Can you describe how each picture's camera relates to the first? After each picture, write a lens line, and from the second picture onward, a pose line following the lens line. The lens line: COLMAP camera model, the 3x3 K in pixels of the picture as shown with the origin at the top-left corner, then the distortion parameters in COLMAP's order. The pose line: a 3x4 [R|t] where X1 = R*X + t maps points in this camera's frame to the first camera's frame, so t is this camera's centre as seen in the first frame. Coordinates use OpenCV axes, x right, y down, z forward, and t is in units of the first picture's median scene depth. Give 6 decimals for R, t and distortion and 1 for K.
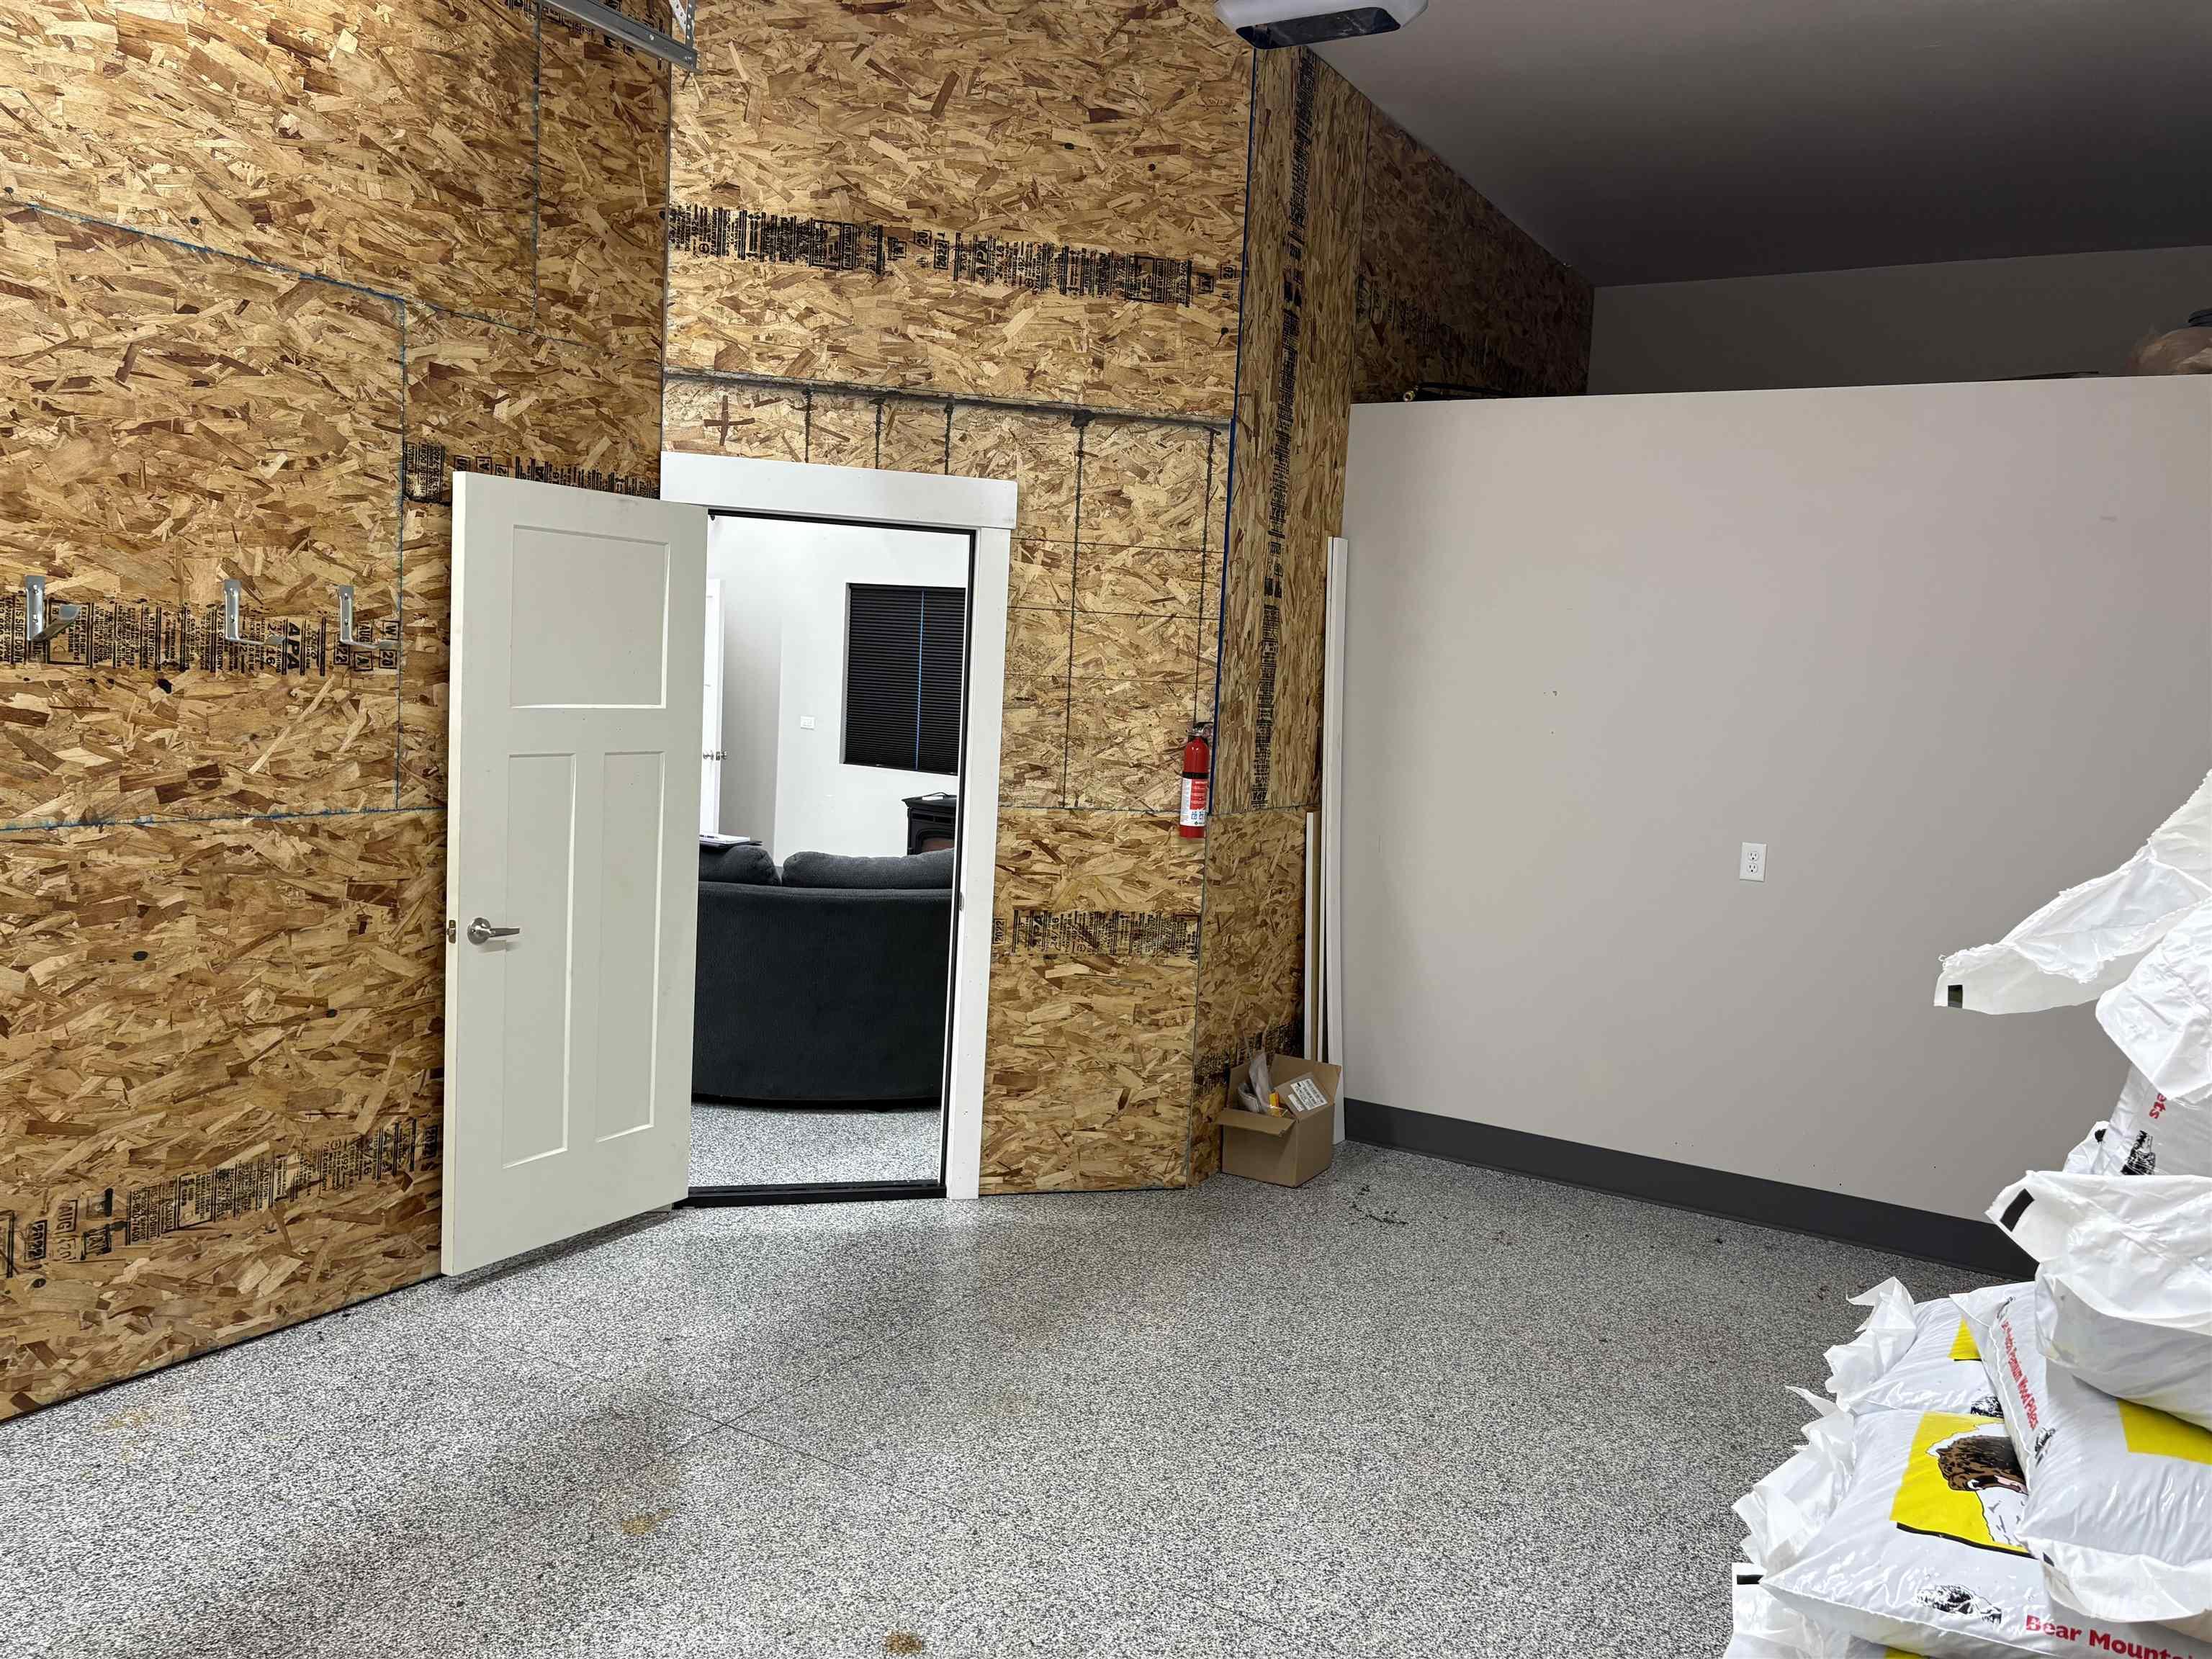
lens RADIAL K [[1635.0, 0, 1106.0], [0, 1635.0, 829.5], [0, 0, 1]] dist [0.078458, -0.074403]
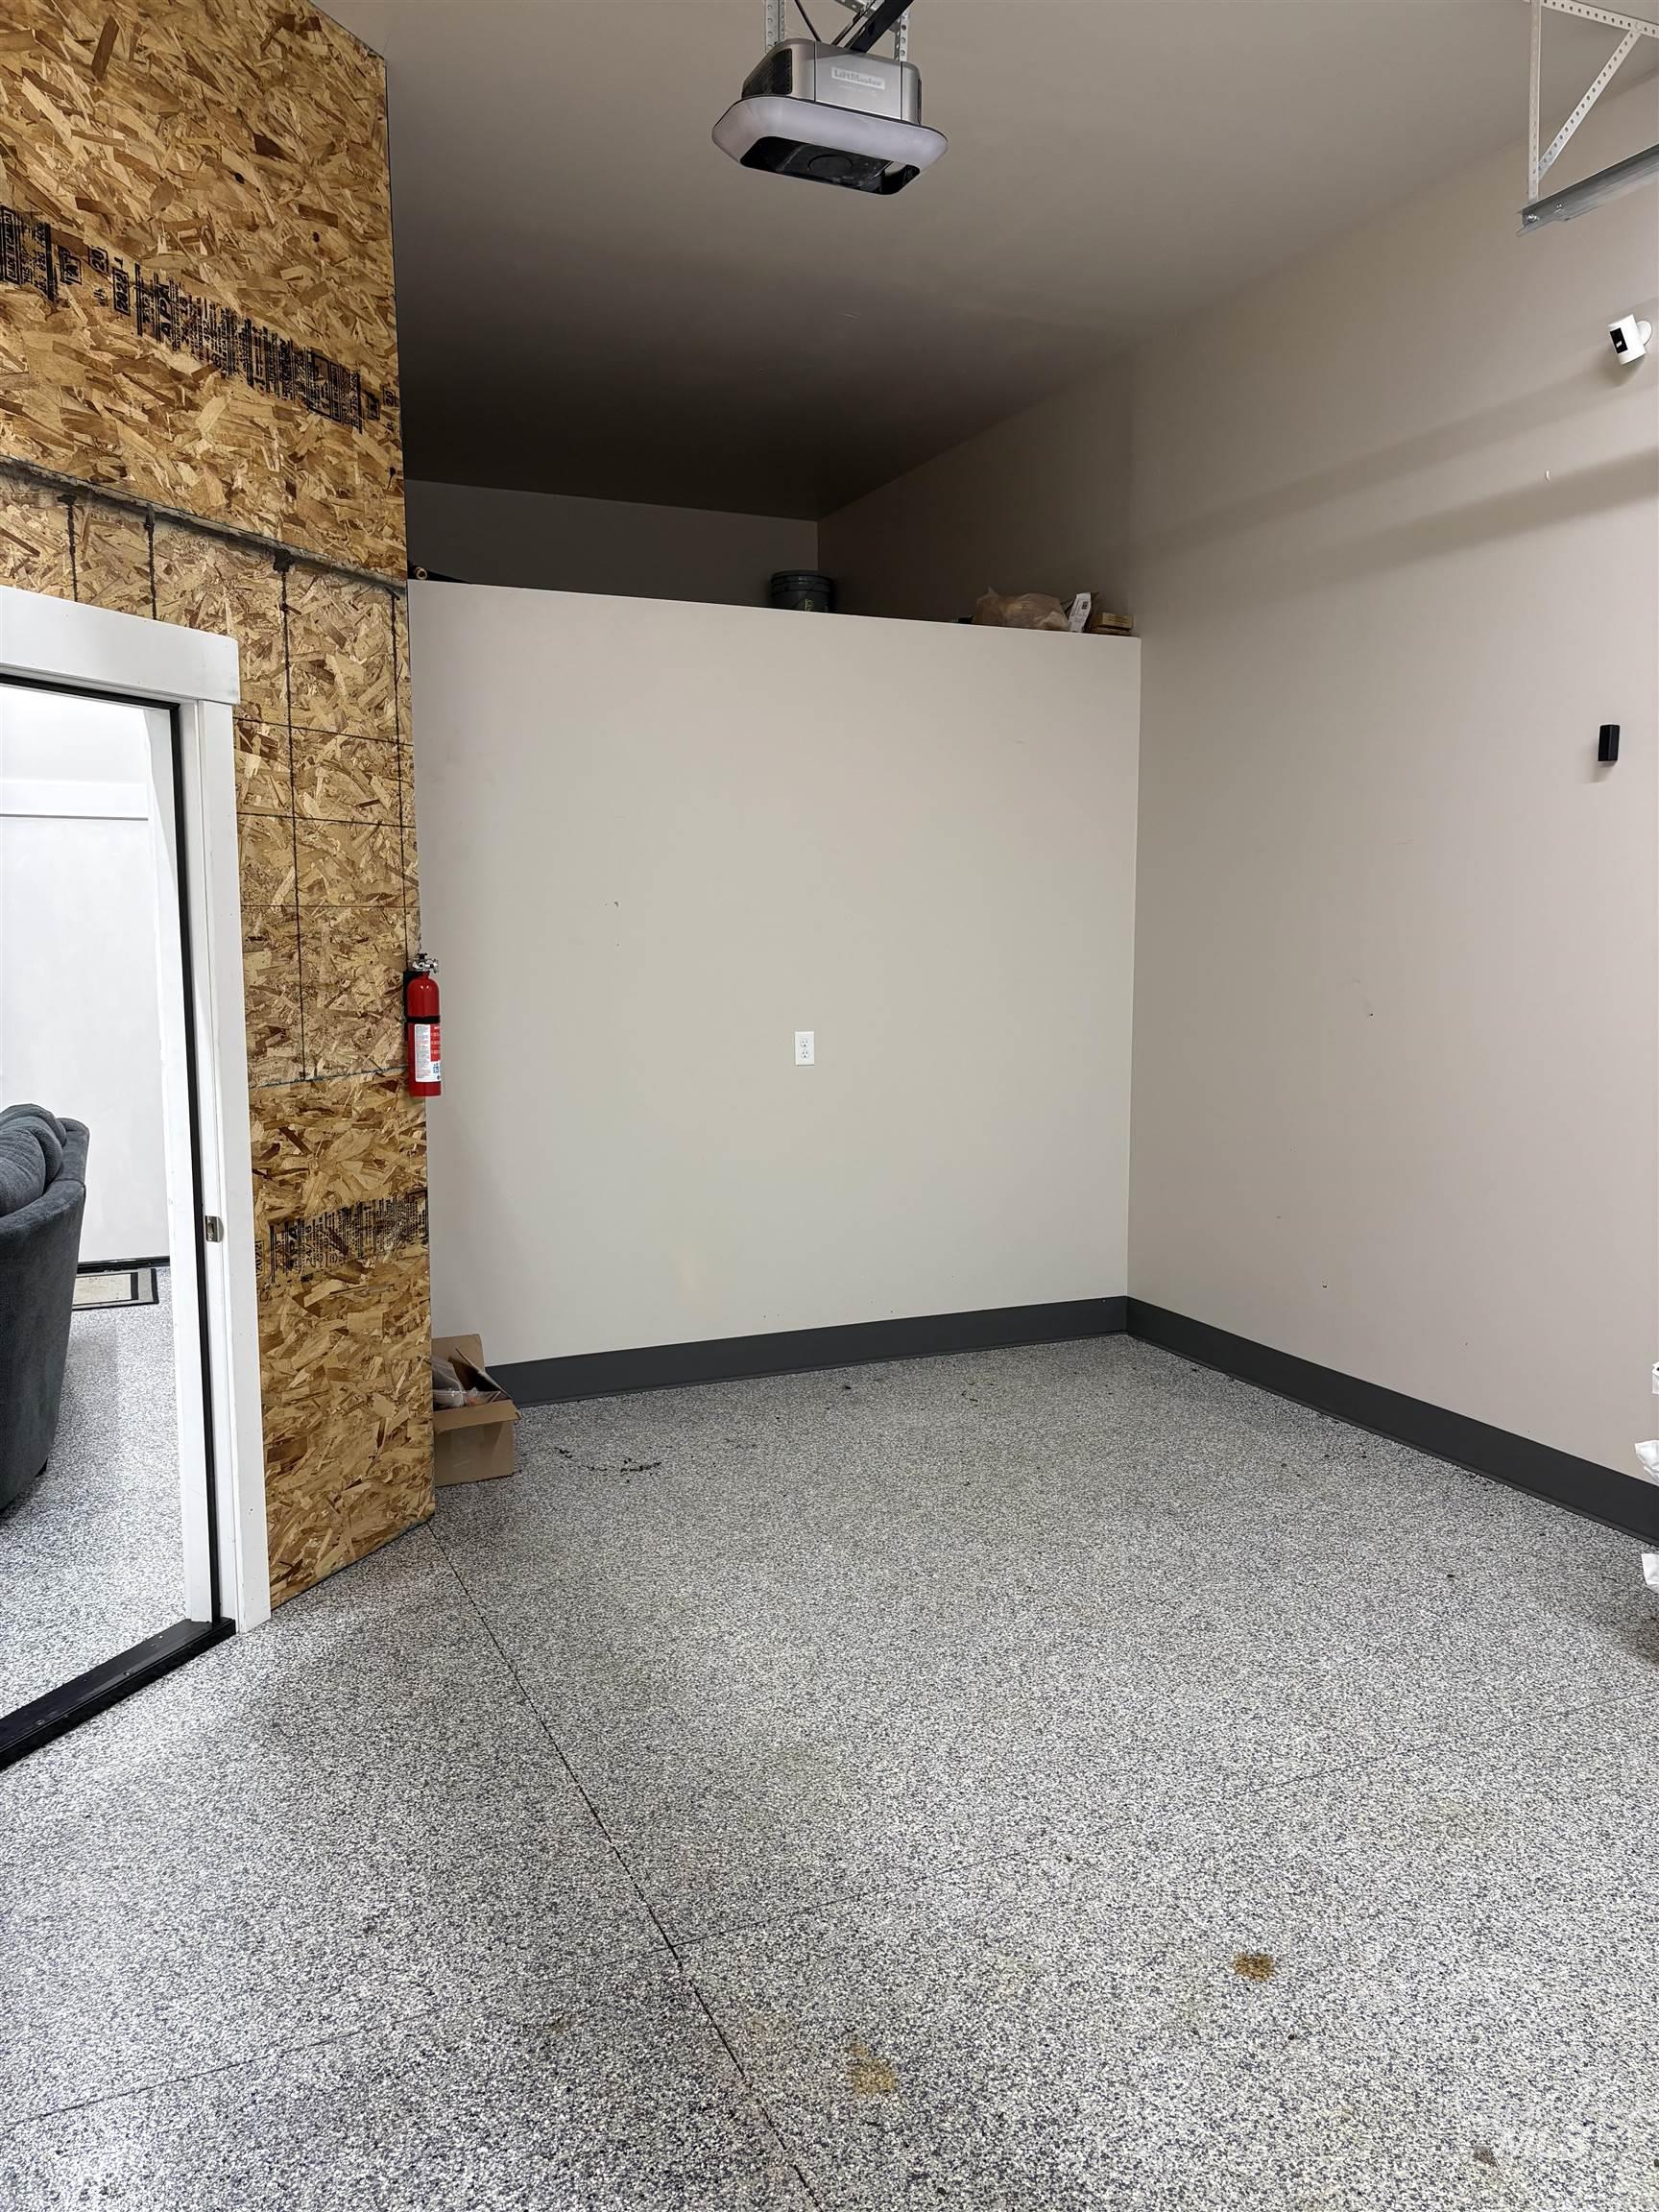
lens RADIAL K [[1686.9, 0, 826.5], [0, 1686.9, 1092.3], [0, 0, 1]] dist [0.100117, -0.055458]
pose [[0.581064, -0.139584, 0.801798, -0.545646], [0.115083, 0.989375, 0.088837, -0.051598], [-0.805680, 0.040654, 0.590955, 0.352693]]
